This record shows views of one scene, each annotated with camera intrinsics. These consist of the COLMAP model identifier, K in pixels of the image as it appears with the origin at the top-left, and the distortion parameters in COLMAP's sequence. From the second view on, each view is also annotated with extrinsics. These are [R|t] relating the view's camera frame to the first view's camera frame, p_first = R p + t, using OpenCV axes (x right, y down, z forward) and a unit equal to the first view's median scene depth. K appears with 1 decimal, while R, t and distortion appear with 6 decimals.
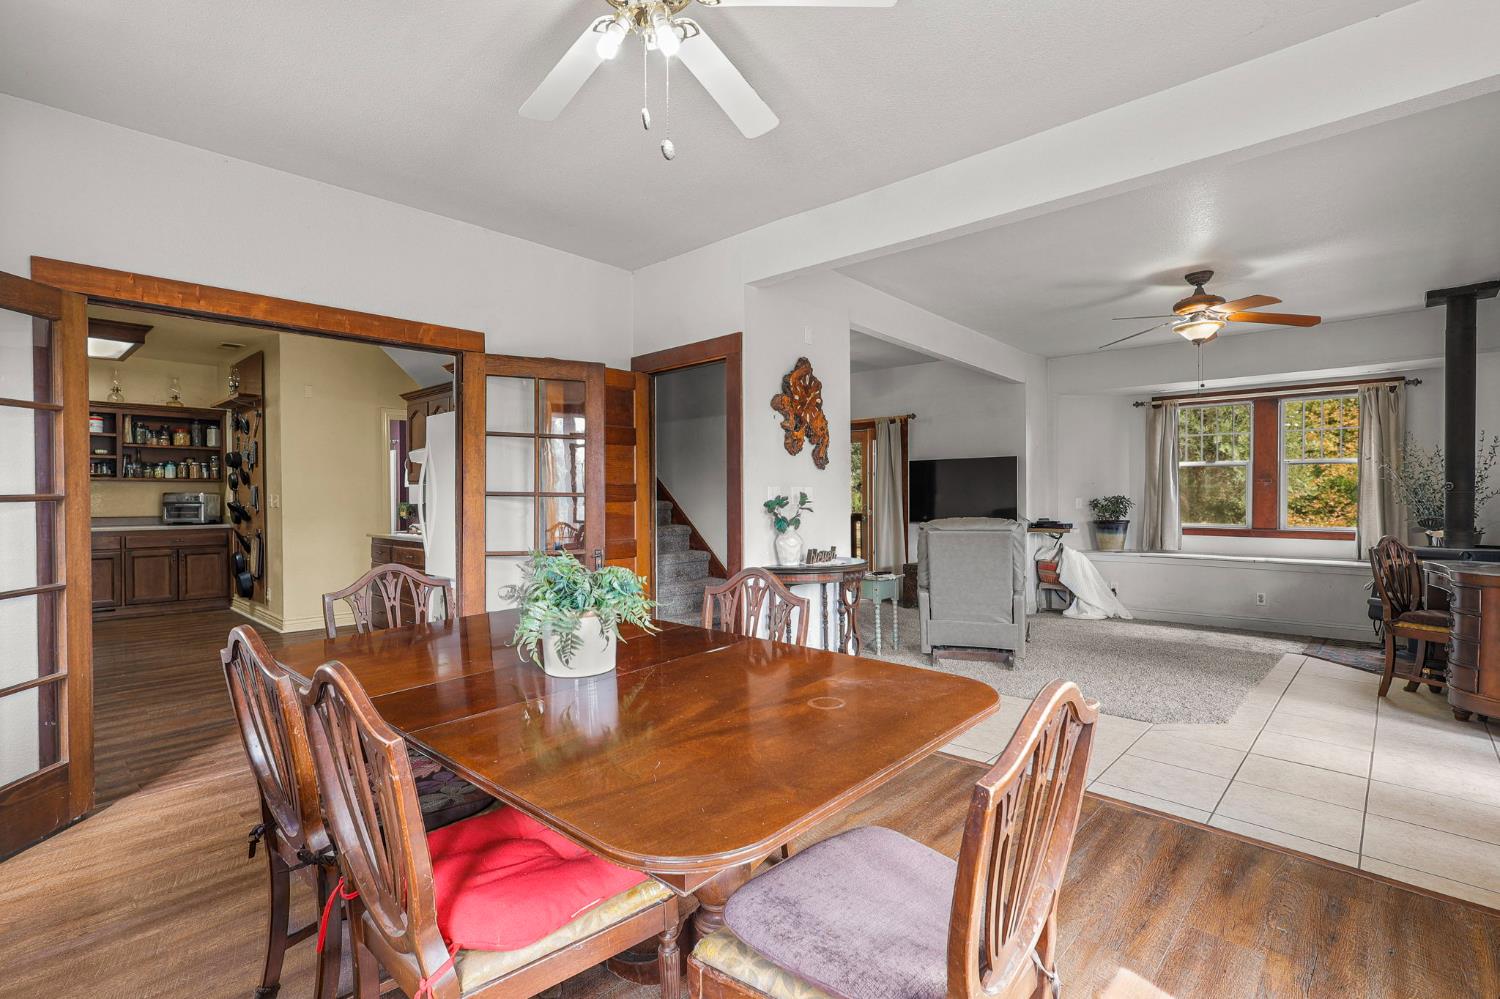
lens RADIAL K [[699.7, 0, 749.2], [0, 699.7, 499.0], [0, 0, 1]] dist [-0.001638, -0.000234]
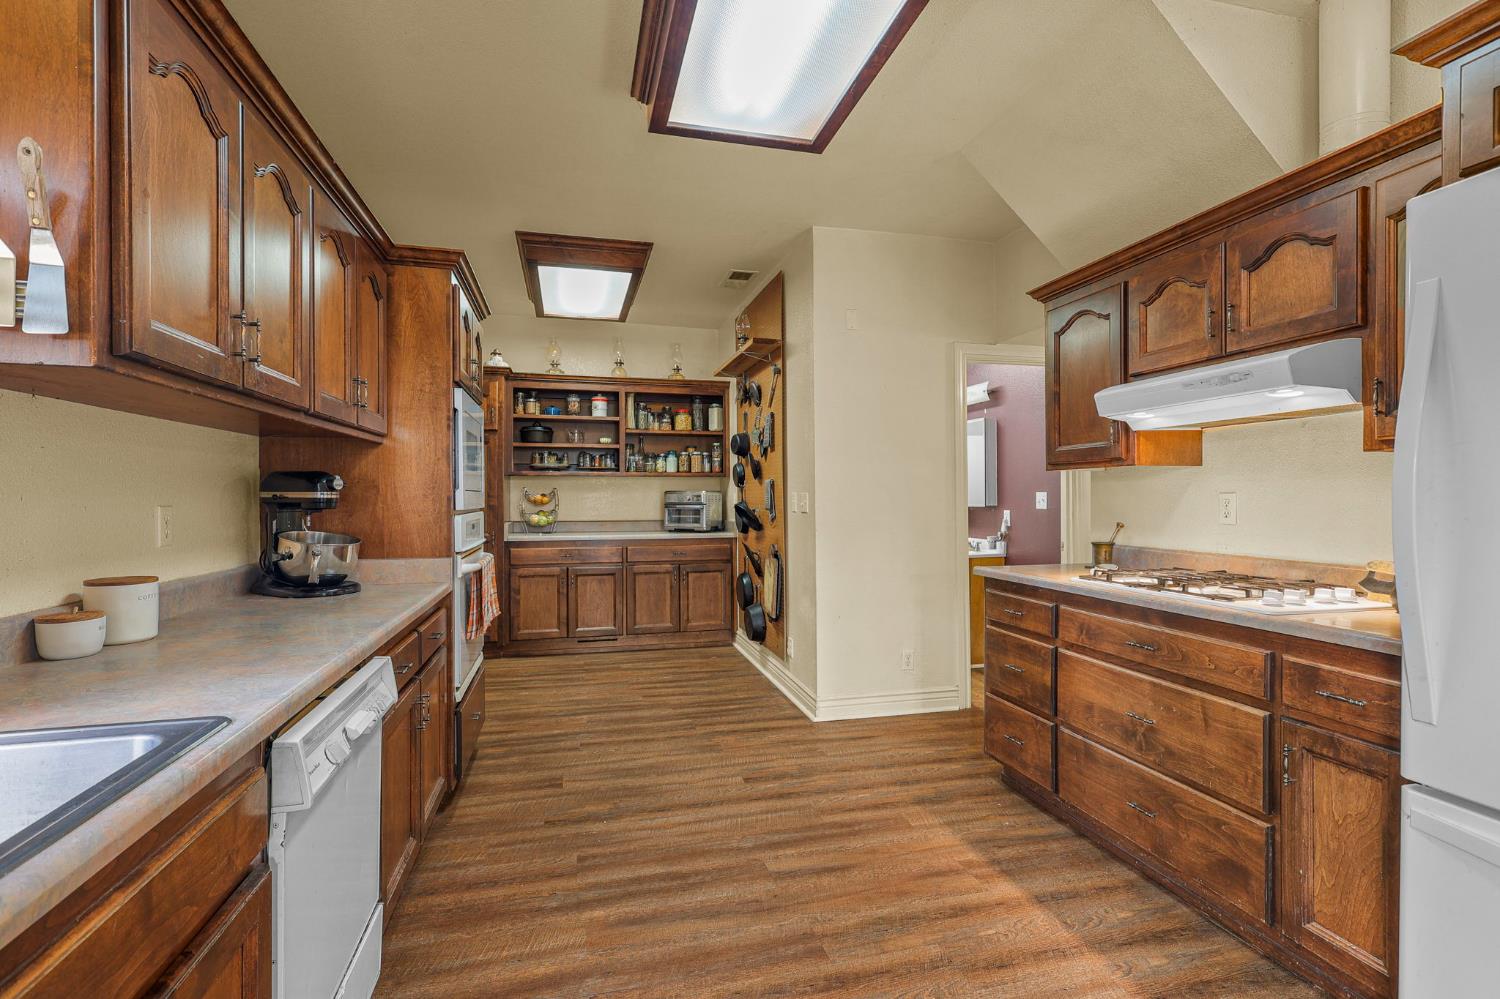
lens RADIAL K [[699.7, 0, 749.3], [0, 699.7, 497.1], [0, 0, 1]] dist [-0.001638, -0.000234]
pose [[0.836482, -0.000950, -0.547993, -0.334790], [-0.001153, 0.999993, -0.003494, 0.000546], [0.547993, 0.003555, 0.836476, 0.402439]]
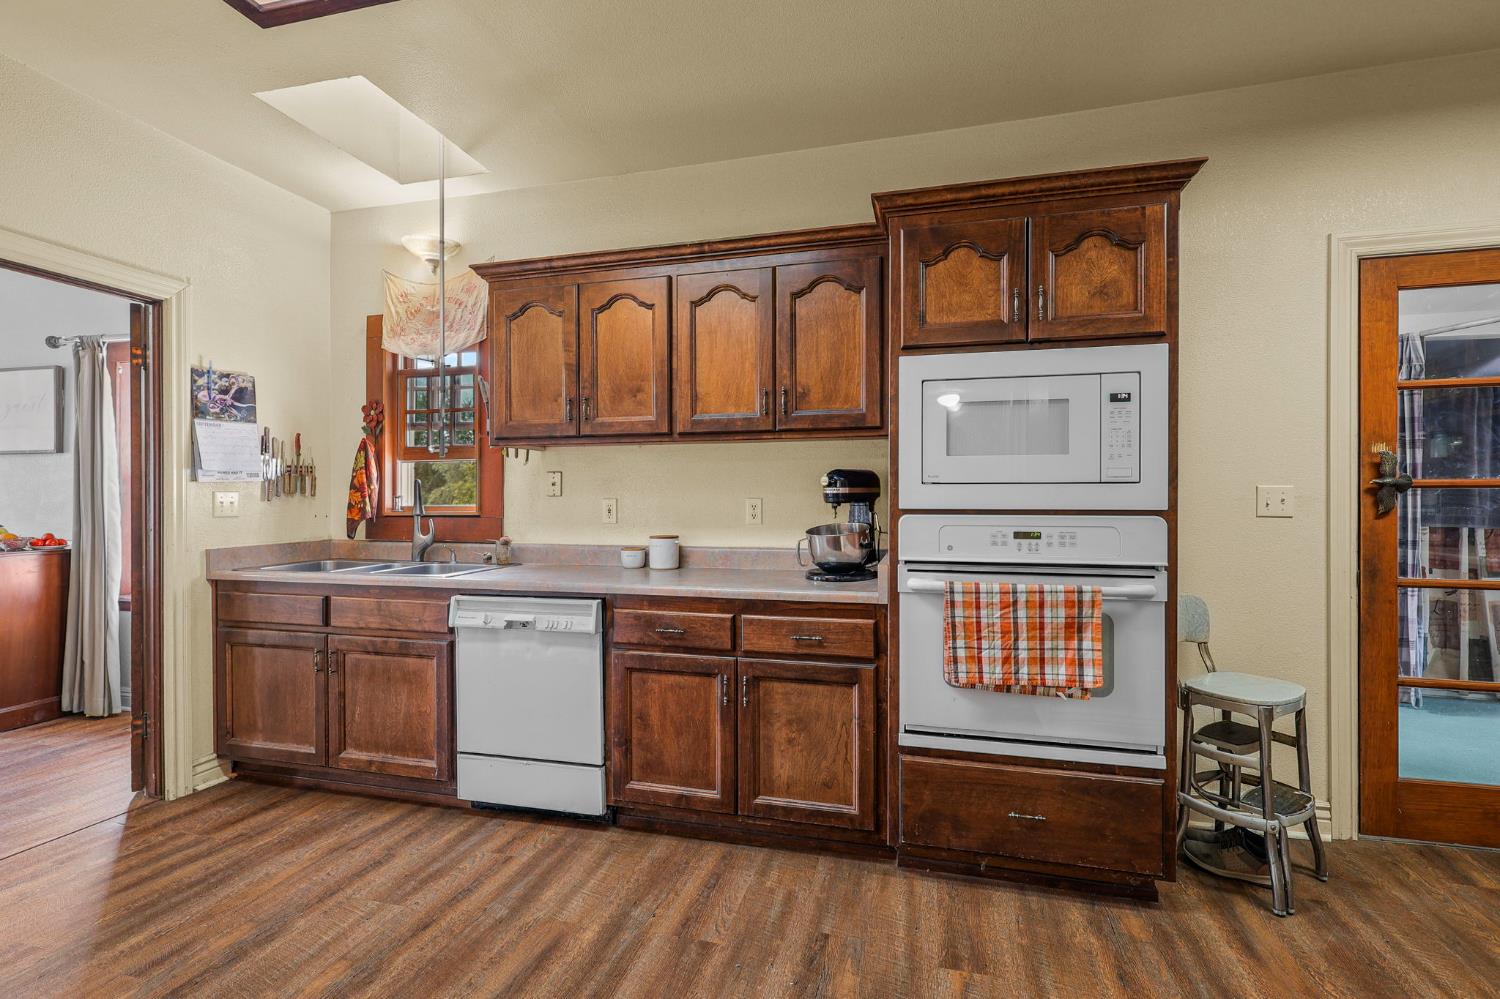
lens RADIAL K [[699.7, 0, 750.5], [0, 699.7, 500.5], [0, 0, 1]] dist [-0.001638, -0.000234]
pose [[-0.890211, -0.000789, -0.455547, -0.442212], [-0.003966, 0.999974, 0.006018, 0.001633], [0.455531, 0.007165, -0.890191, 0.759571]]
